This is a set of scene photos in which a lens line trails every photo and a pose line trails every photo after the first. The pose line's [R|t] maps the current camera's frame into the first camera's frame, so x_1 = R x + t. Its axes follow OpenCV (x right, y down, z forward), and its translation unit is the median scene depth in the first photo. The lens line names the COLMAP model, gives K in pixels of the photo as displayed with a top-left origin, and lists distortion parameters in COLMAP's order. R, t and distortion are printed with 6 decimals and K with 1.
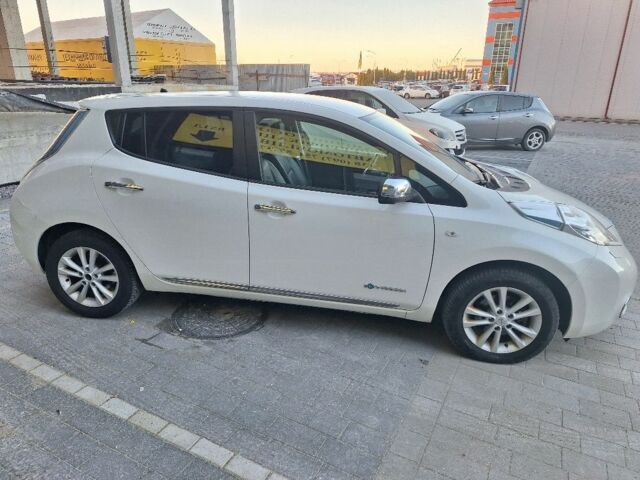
lens RADIAL K [[428.1, 0, 317.7], [0, 428.1, 239.9], [0, 0, 1]] dist [0.066853, -0.057576]
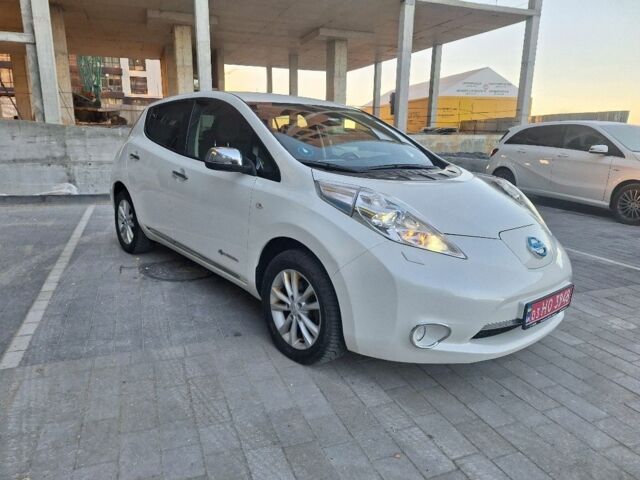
lens RADIAL K [[440.4, 0, 315.4], [0, 440.4, 237.9], [0, 0, 1]] dist [0.071970, -0.064560]
pose [[0.764089, 0.151519, -0.627064, 0.952066], [-0.234149, 0.970877, -0.050719, 0.072367], [0.601117, 0.185580, 0.777315, 0.263584]]
